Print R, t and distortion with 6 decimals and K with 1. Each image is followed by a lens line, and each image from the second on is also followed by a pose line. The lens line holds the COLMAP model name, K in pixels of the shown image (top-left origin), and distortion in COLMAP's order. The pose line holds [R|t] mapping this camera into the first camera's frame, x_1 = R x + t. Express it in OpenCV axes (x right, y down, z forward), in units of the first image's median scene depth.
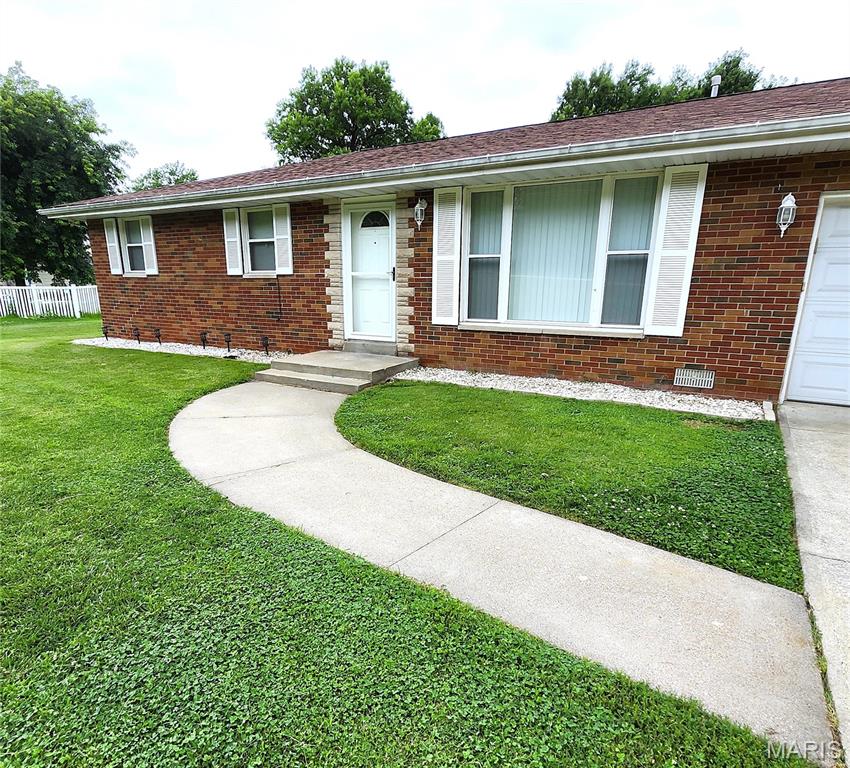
lens RADIAL K [[519.9, 0, 425.3], [0, 519.9, 430.9], [0, 0, 1]] dist [0.001343, -0.001663]
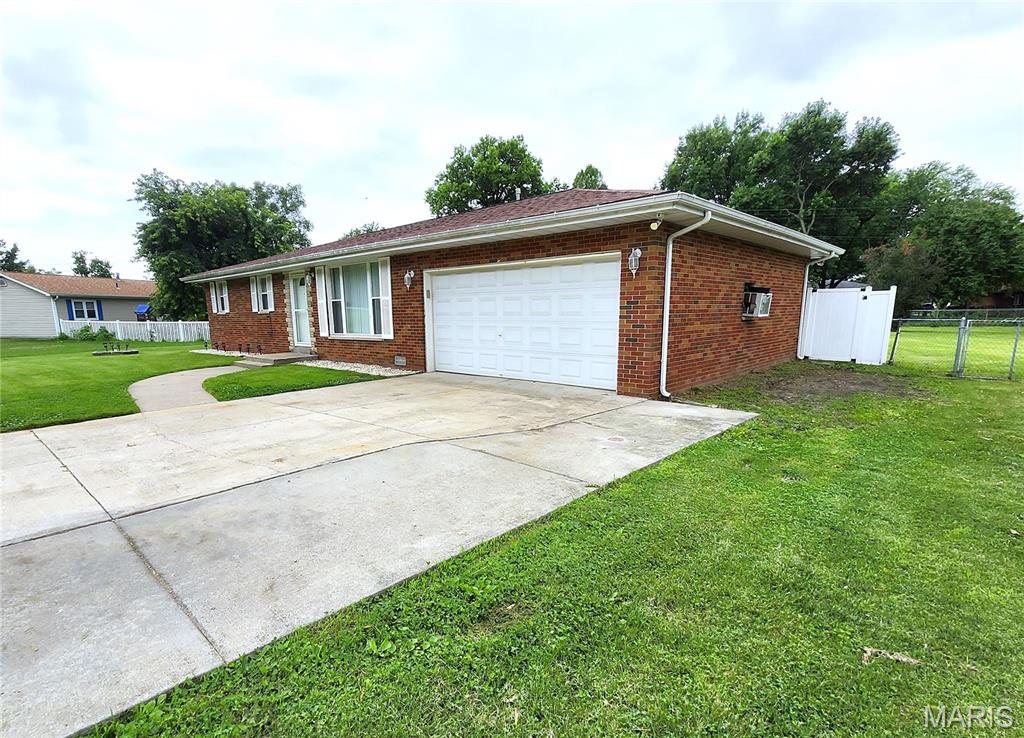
lens RADIAL K [[517.2, 0, 510.1], [0, 517.2, 407.9], [0, 0, 1]] dist [0.001932, 0.000361]
pose [[0.974499, 0.023221, -0.223189, 0.897903], [-0.045531, 0.994403, -0.095342, 0.158230], [0.219726, 0.103073, 0.970101, -0.502961]]
